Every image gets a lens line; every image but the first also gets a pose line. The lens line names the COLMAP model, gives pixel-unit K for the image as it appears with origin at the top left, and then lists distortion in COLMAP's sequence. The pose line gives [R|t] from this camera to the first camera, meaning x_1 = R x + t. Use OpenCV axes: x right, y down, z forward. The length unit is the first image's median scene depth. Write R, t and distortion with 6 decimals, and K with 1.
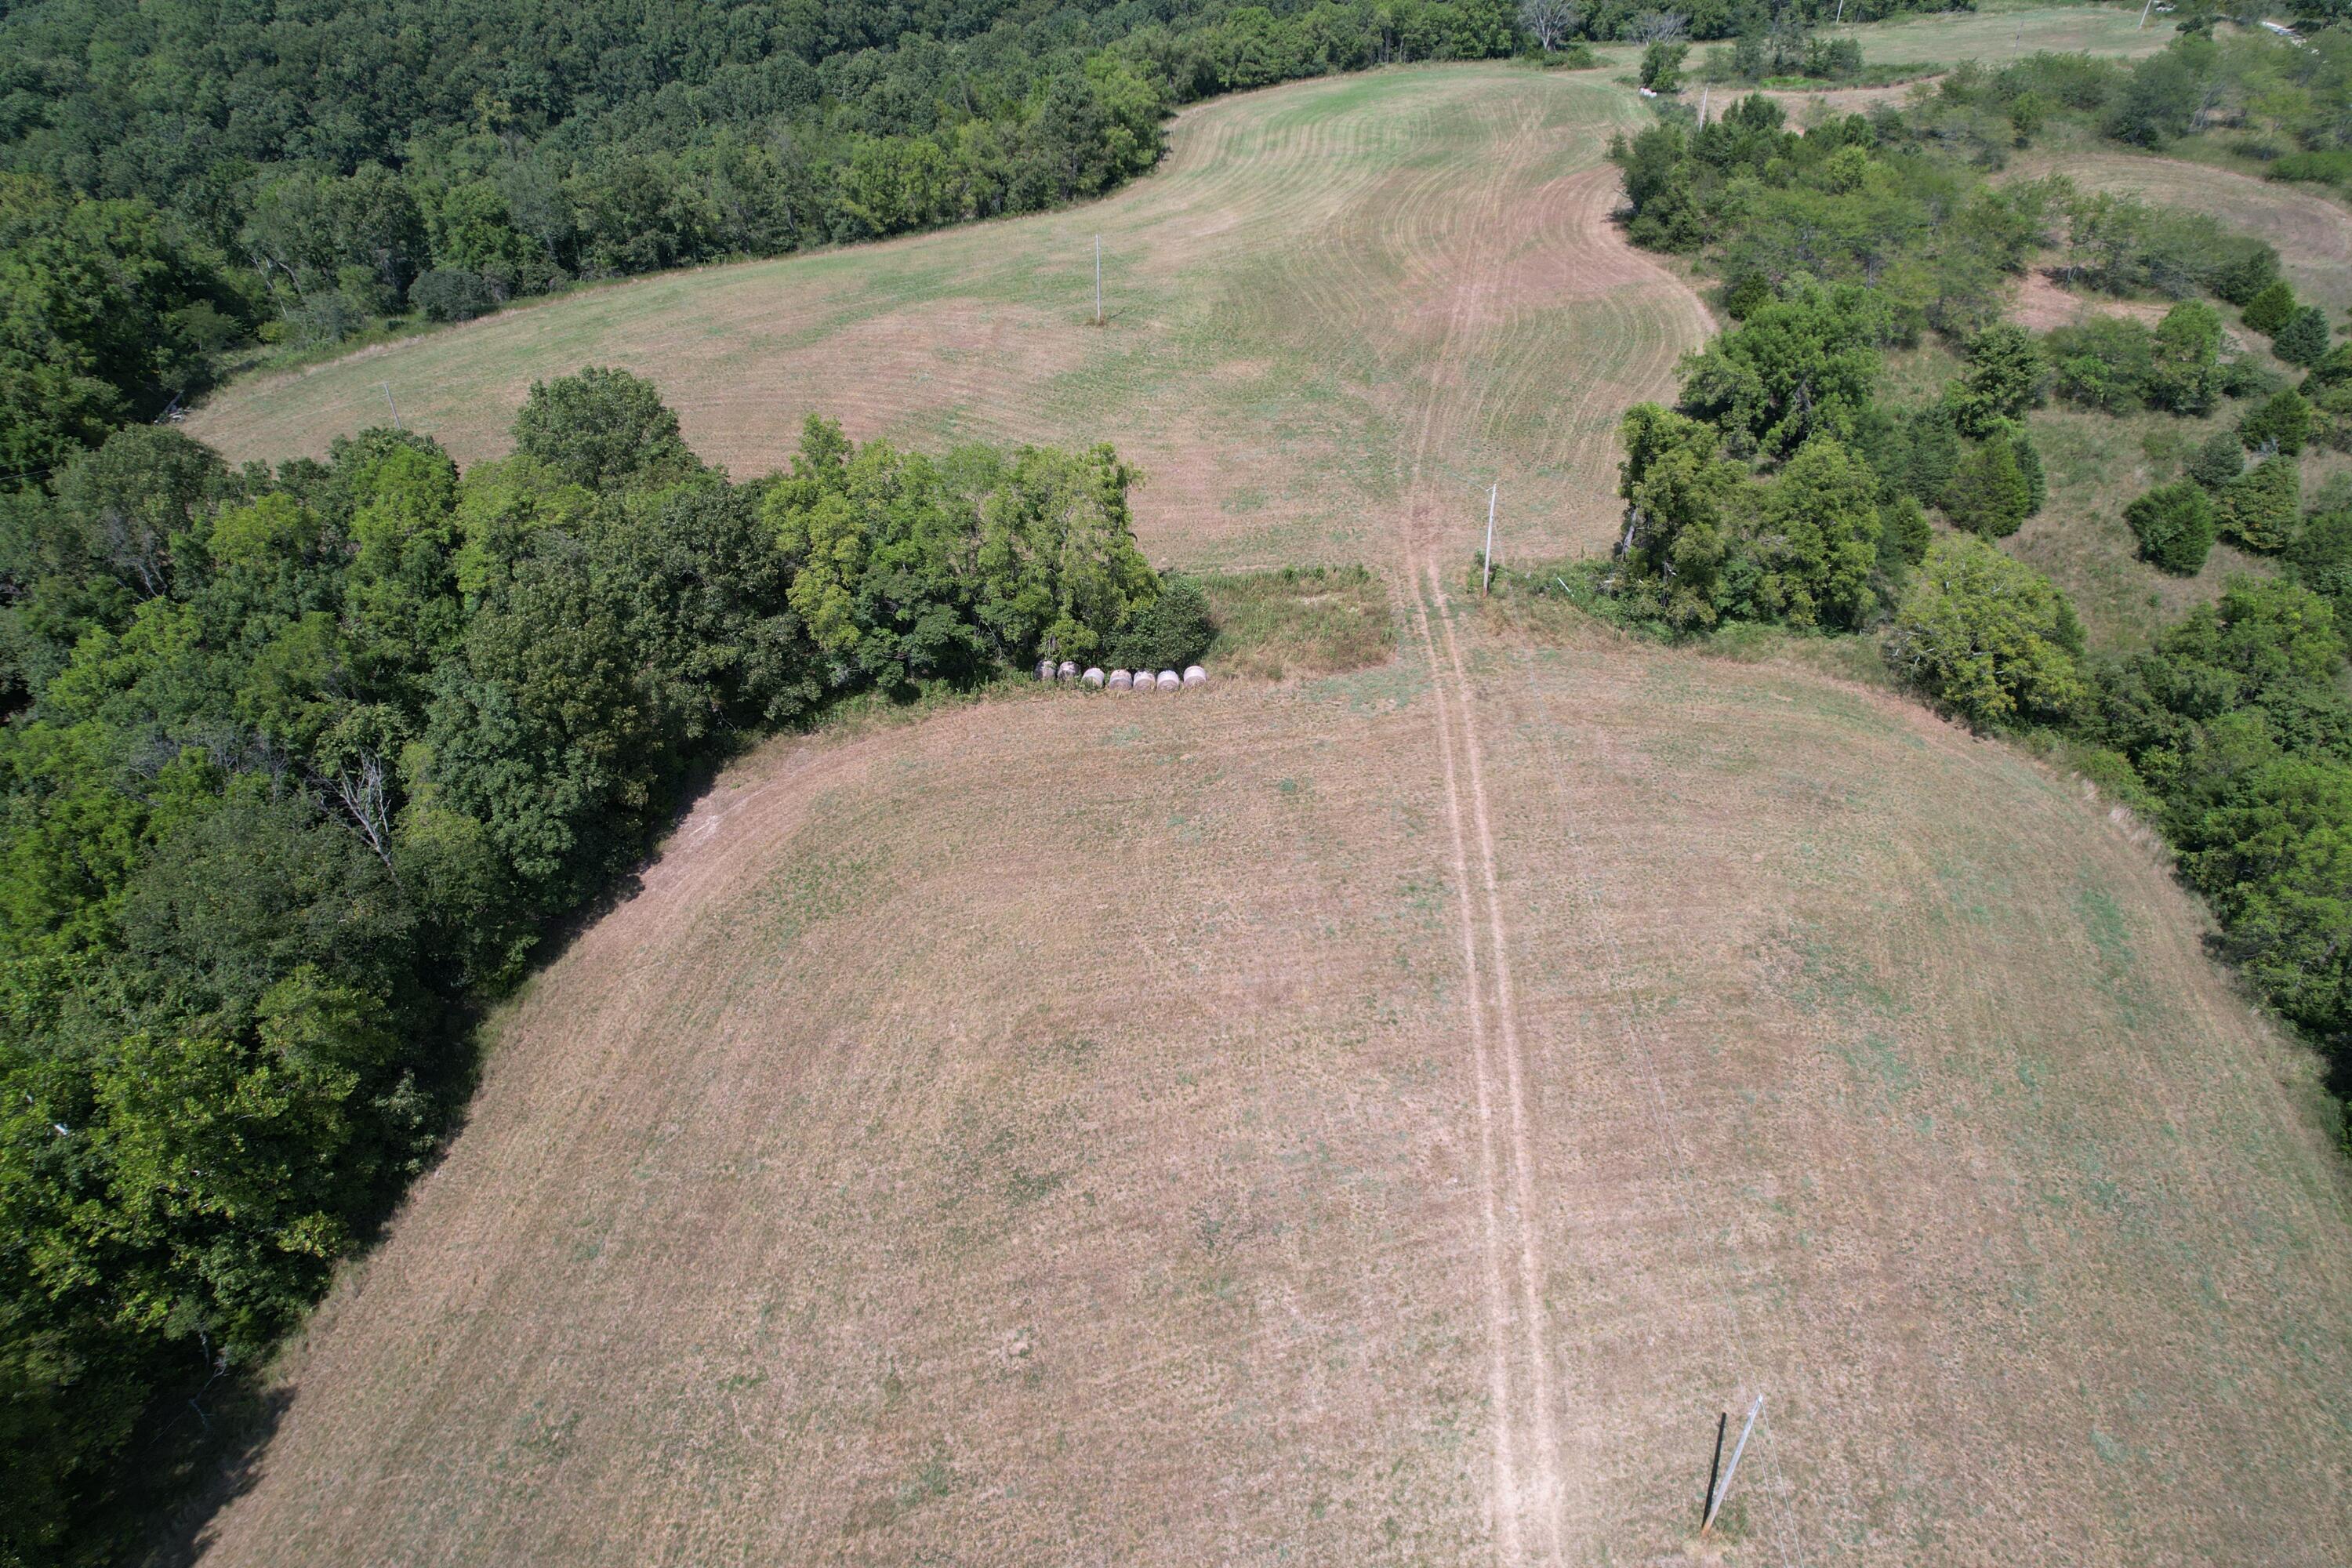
lens RADIAL K [[1467.3, 0, 1182.4], [0, 1467.3, 776.9], [0, 0, 1]] dist [-0.043129, 0.023515]
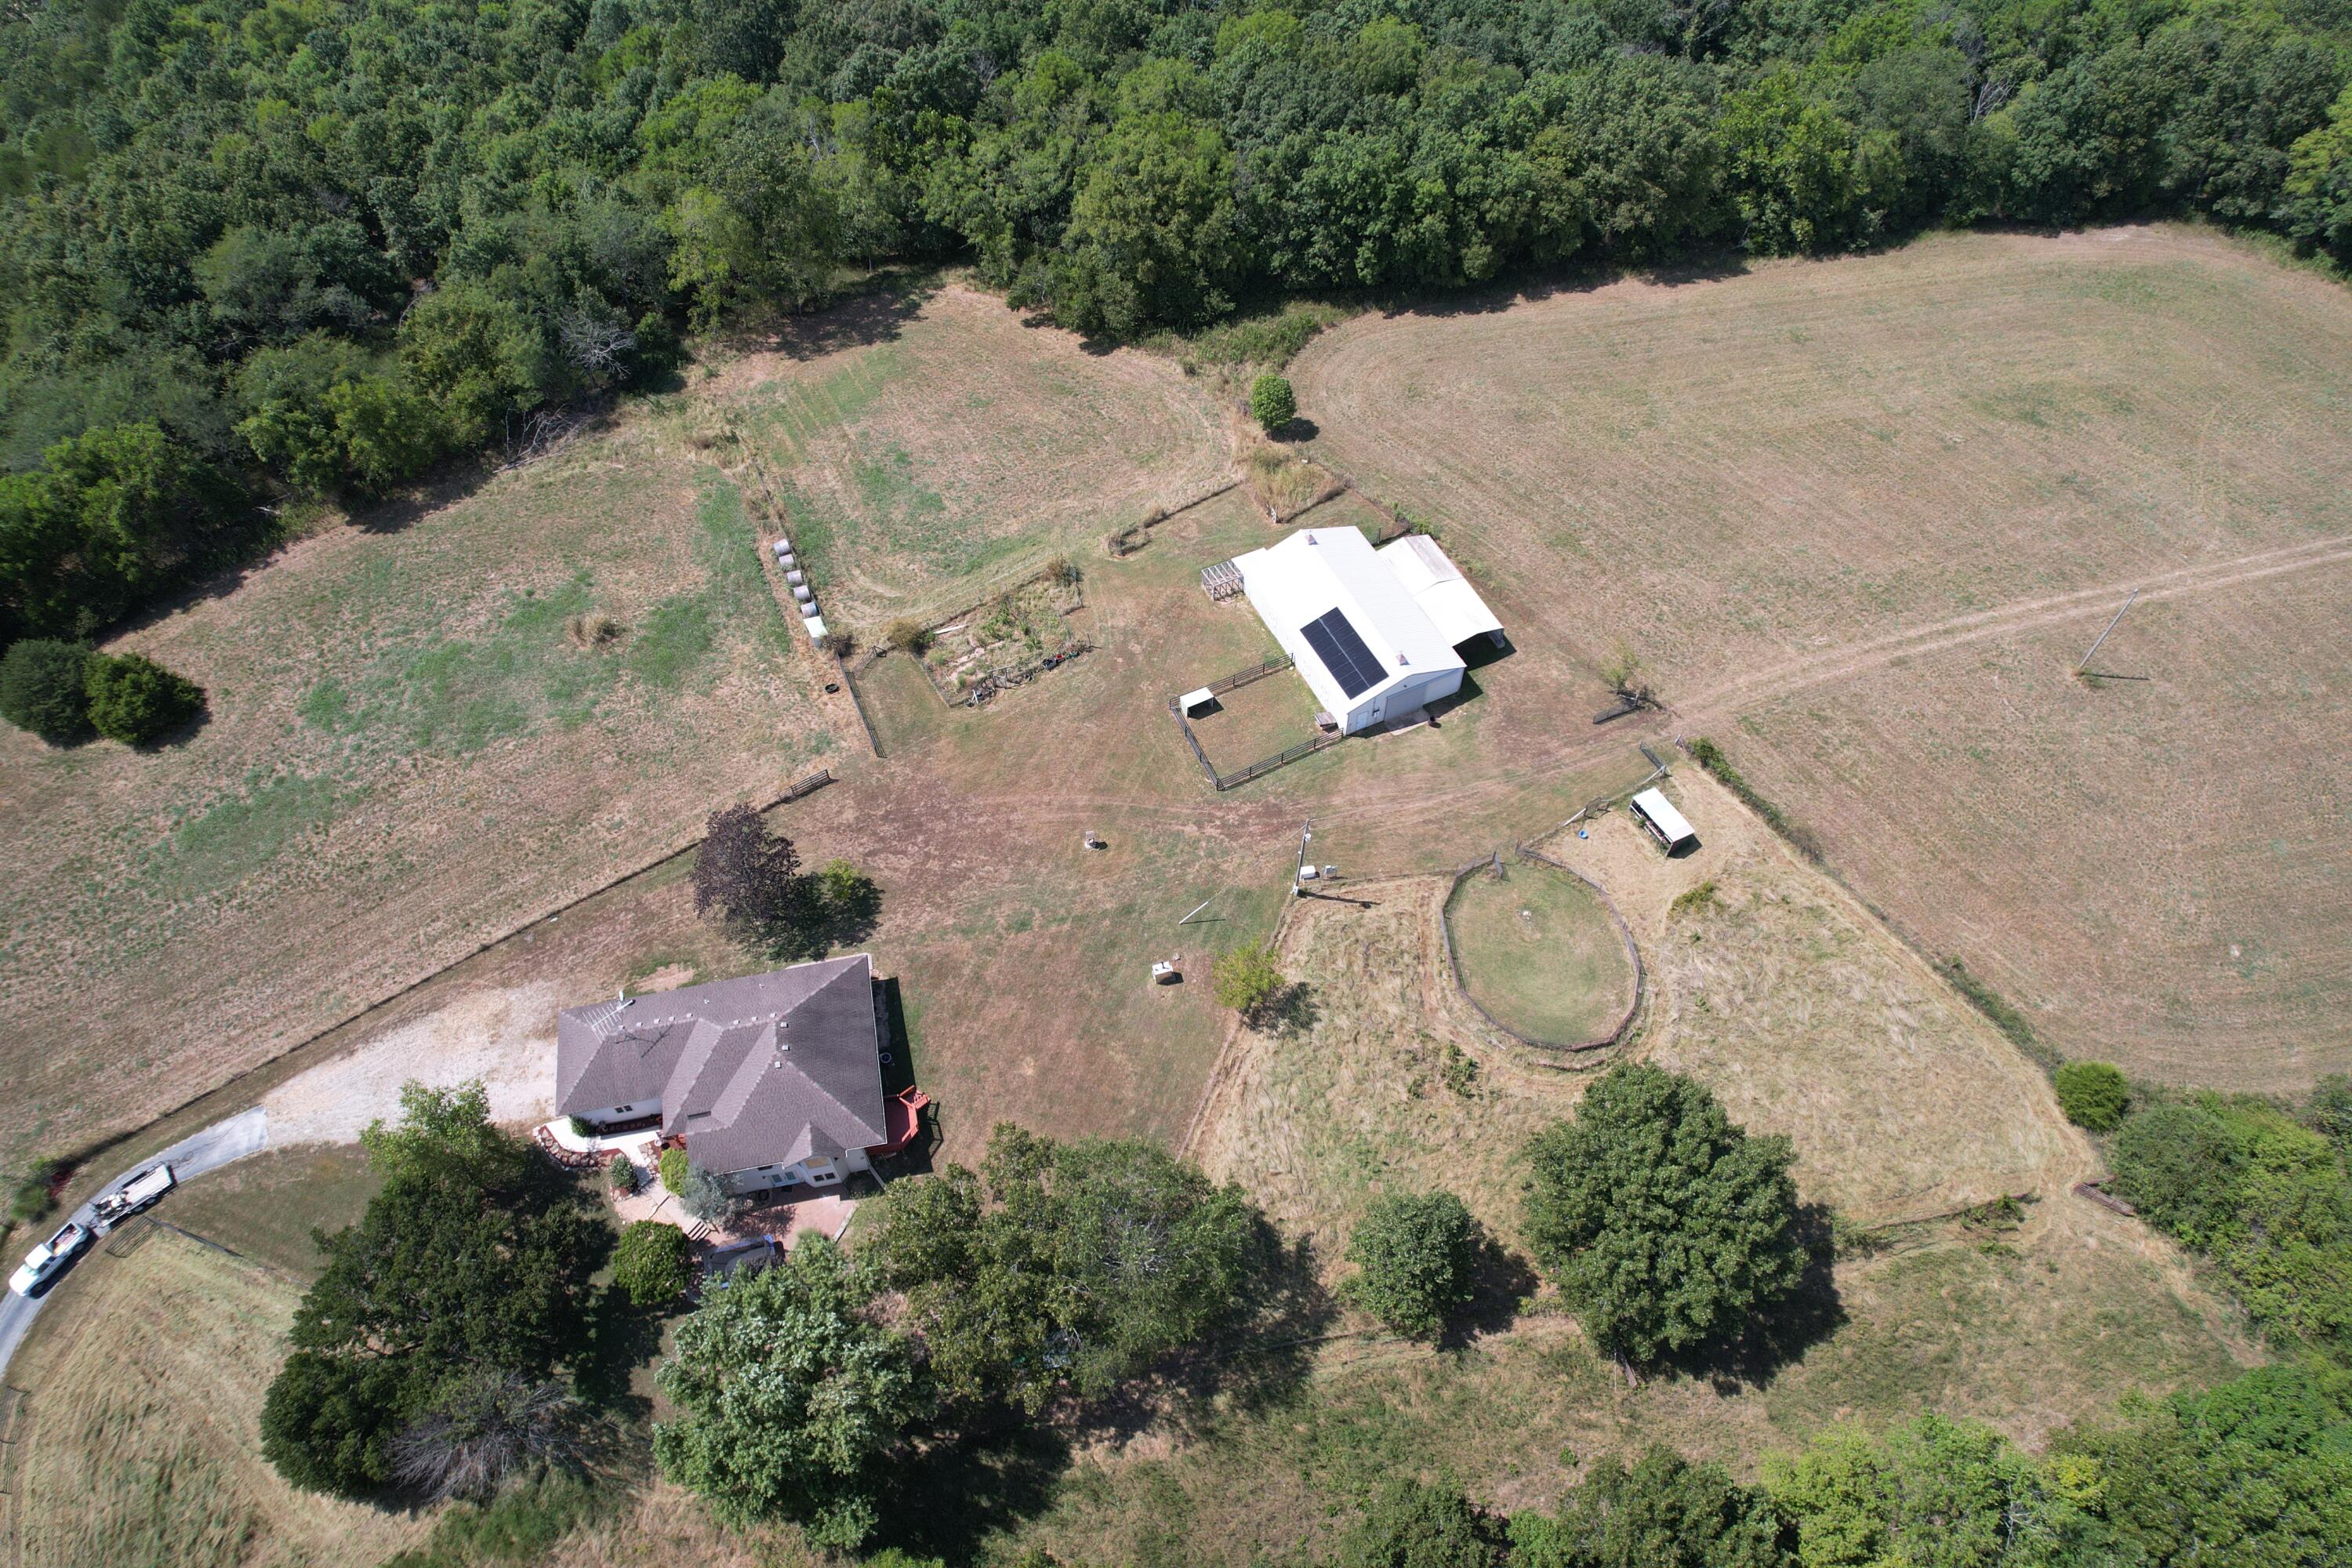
lens RADIAL K [[1467.3, 0, 1177.3], [0, 1467.3, 786.9], [0, 0, 1]] dist [-0.043129, 0.023515]
pose [[0.319121, 0.761178, -0.564597, 0.941670], [-0.538723, 0.635831, 0.552718, 0.132724], [0.779704, 0.127777, 0.612971, -0.953184]]
